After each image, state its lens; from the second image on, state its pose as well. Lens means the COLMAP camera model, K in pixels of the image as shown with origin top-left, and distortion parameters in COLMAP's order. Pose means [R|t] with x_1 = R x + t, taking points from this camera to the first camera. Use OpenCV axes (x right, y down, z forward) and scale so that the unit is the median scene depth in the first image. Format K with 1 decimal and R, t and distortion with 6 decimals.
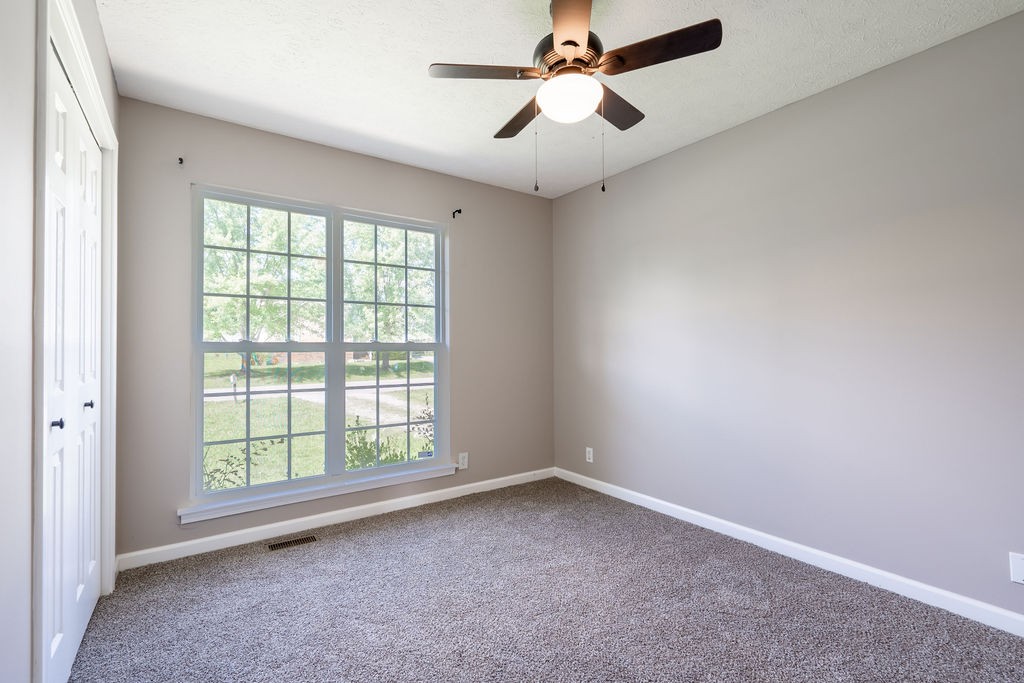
lens RADIAL K [[458.2, 0, 514.1], [0, 458.2, 340.3], [0, 0, 1]] dist [-0.036672, 0.000034]
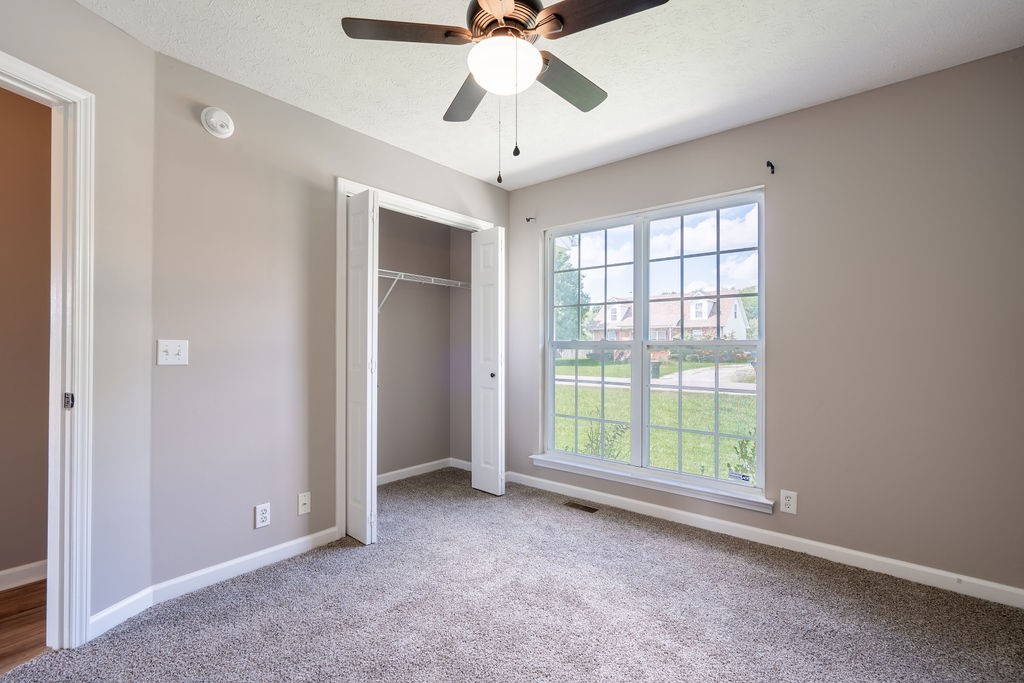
lens RADIAL K [[458.5, 0, 507.9], [0, 458.5, 343.7], [0, 0, 1]] dist [0.000792, -0.000087]
pose [[0.240185, 0.000253, -0.970727, 0.648624], [0.010860, 0.999937, 0.002948, 0.005788], [0.970666, -0.011250, 0.240167, 0.514707]]
